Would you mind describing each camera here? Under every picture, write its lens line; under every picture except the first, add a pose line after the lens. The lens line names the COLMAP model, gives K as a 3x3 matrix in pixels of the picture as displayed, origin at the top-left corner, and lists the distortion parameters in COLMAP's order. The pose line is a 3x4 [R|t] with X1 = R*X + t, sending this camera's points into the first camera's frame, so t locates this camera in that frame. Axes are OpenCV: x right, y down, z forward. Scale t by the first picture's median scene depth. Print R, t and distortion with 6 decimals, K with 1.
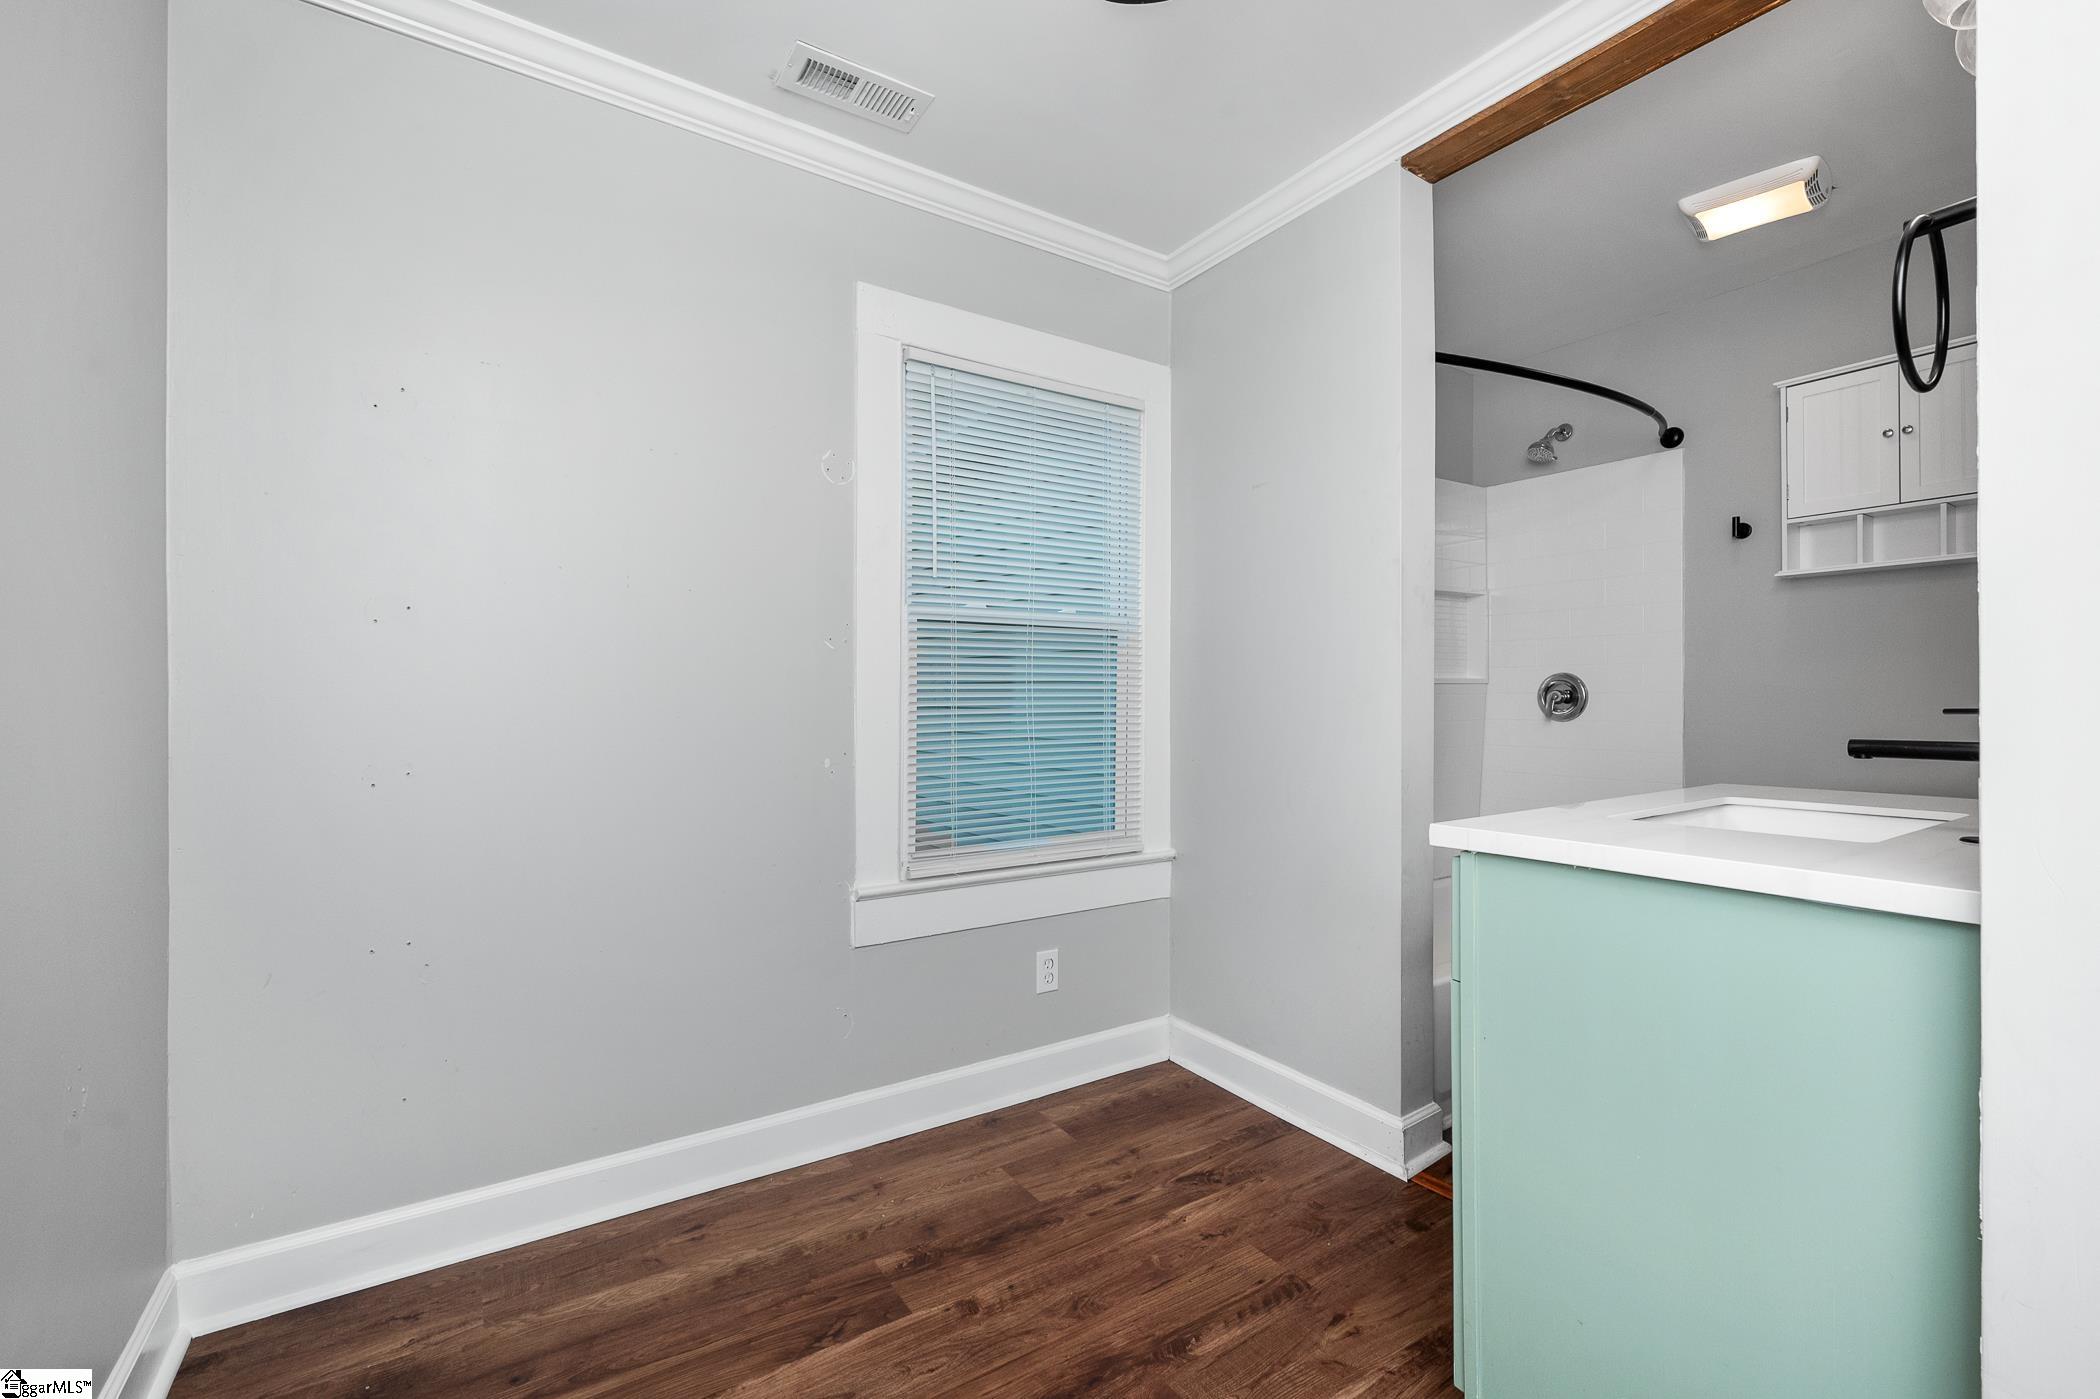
lens RADIAL K [[906.4, 0, 1046.7], [0, 906.4, 699.5], [0, 0, 1]] dist [-0.003781, -0.000081]
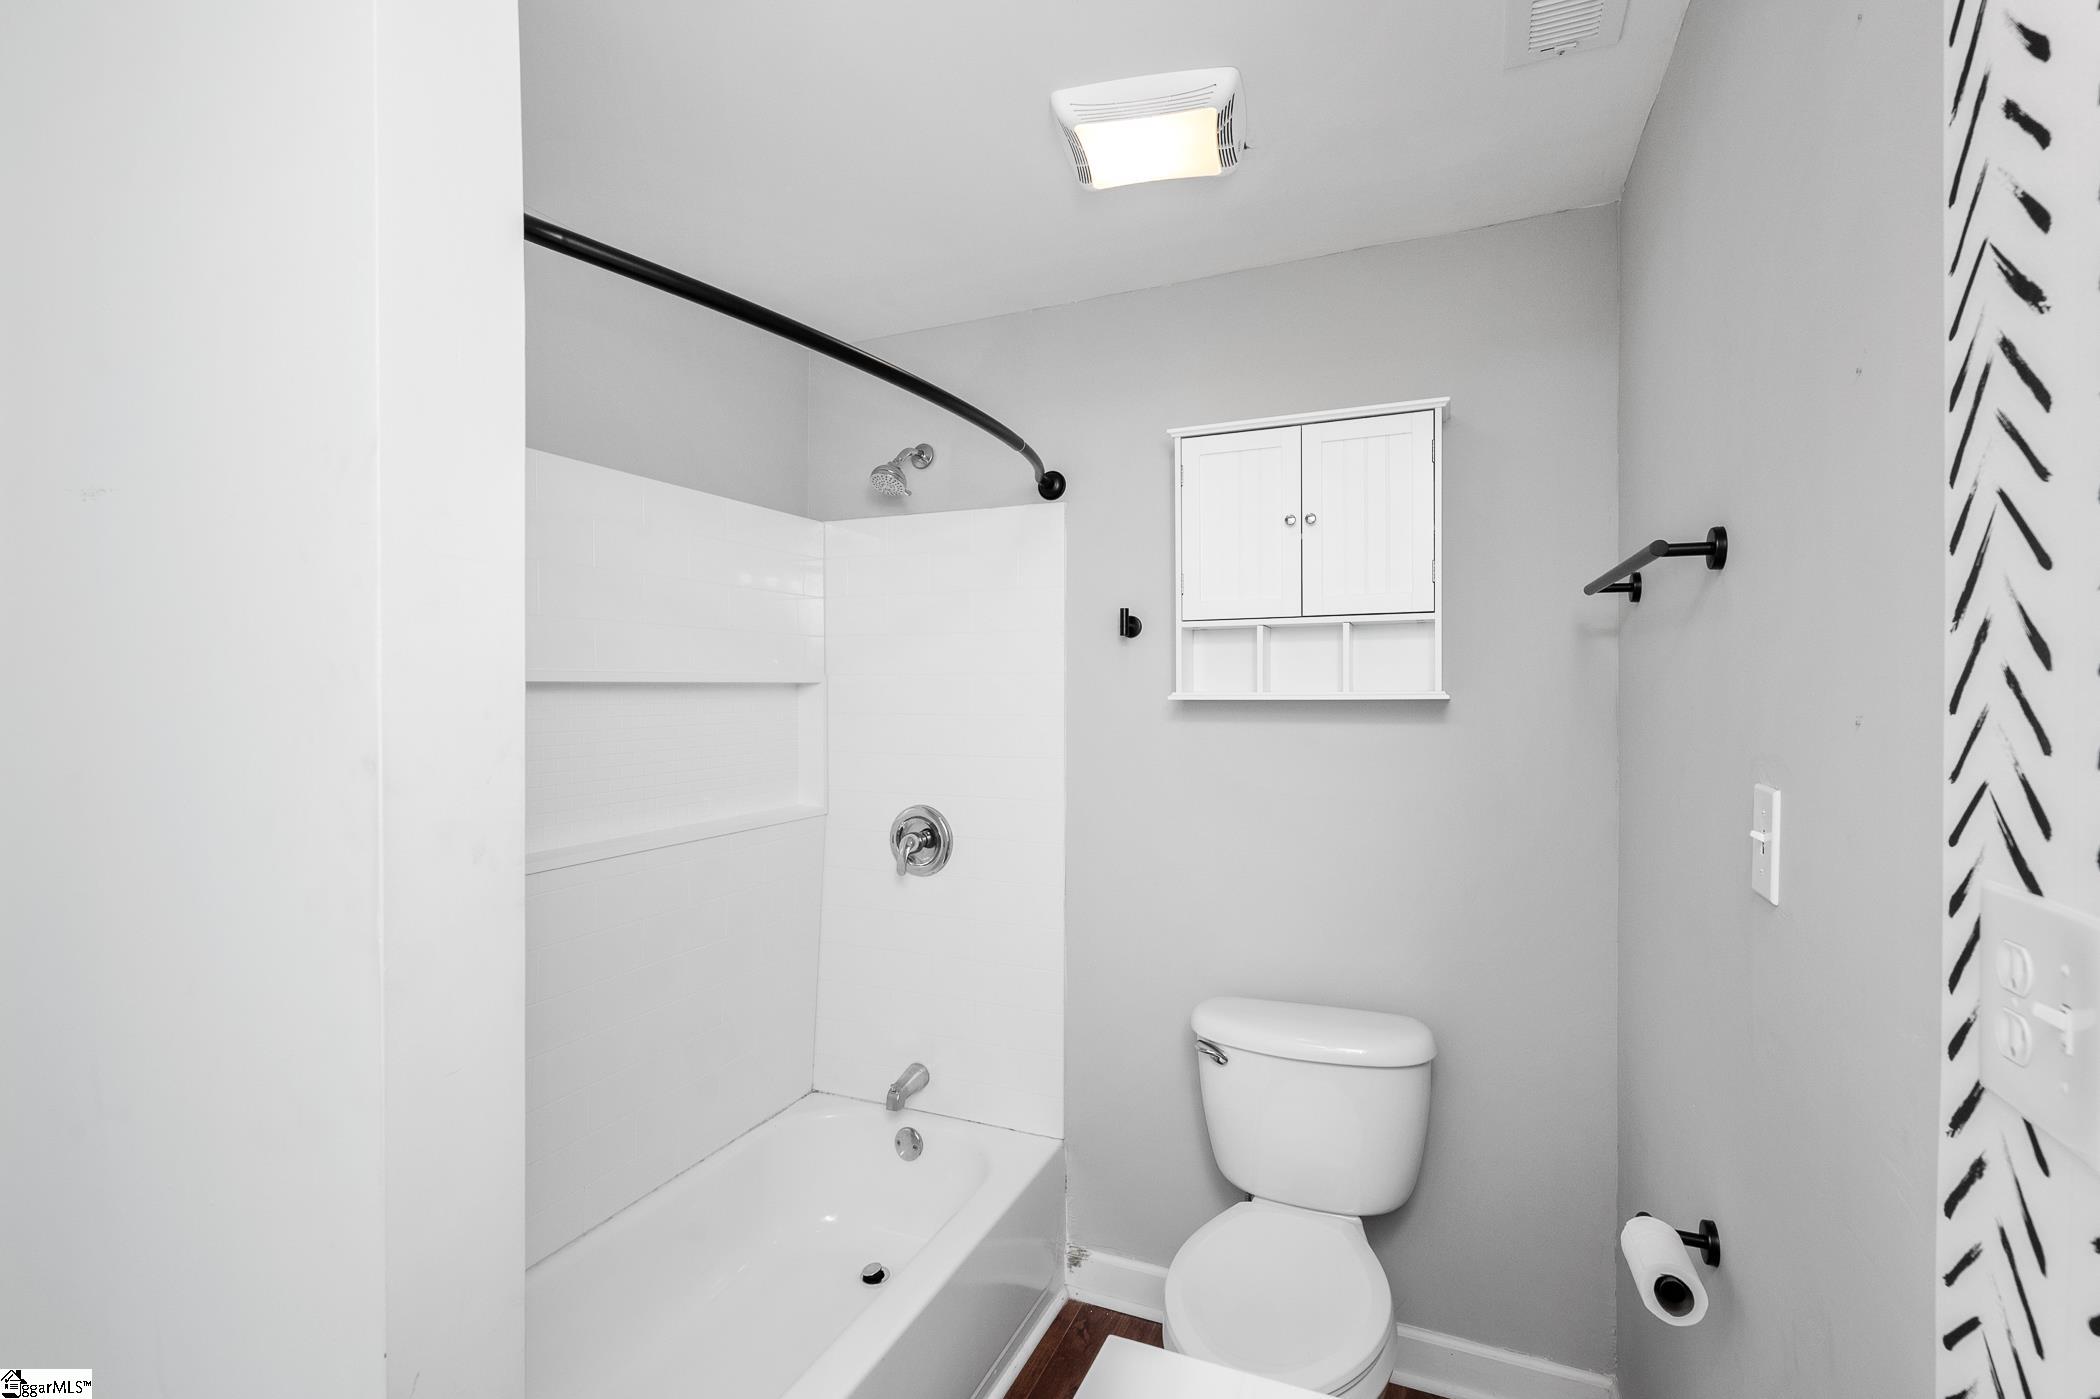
lens RADIAL K [[963.7, 0, 1043.5], [0, 963.7, 696.8], [0, 0, 1]] dist [-0.001156, -0.000034]
pose [[0.841038, 0.005041, 0.540953, 0.311591], [-0.004070, 0.999987, -0.002991, -0.136210], [-0.540961, 0.000314, 0.841047, 0.414155]]
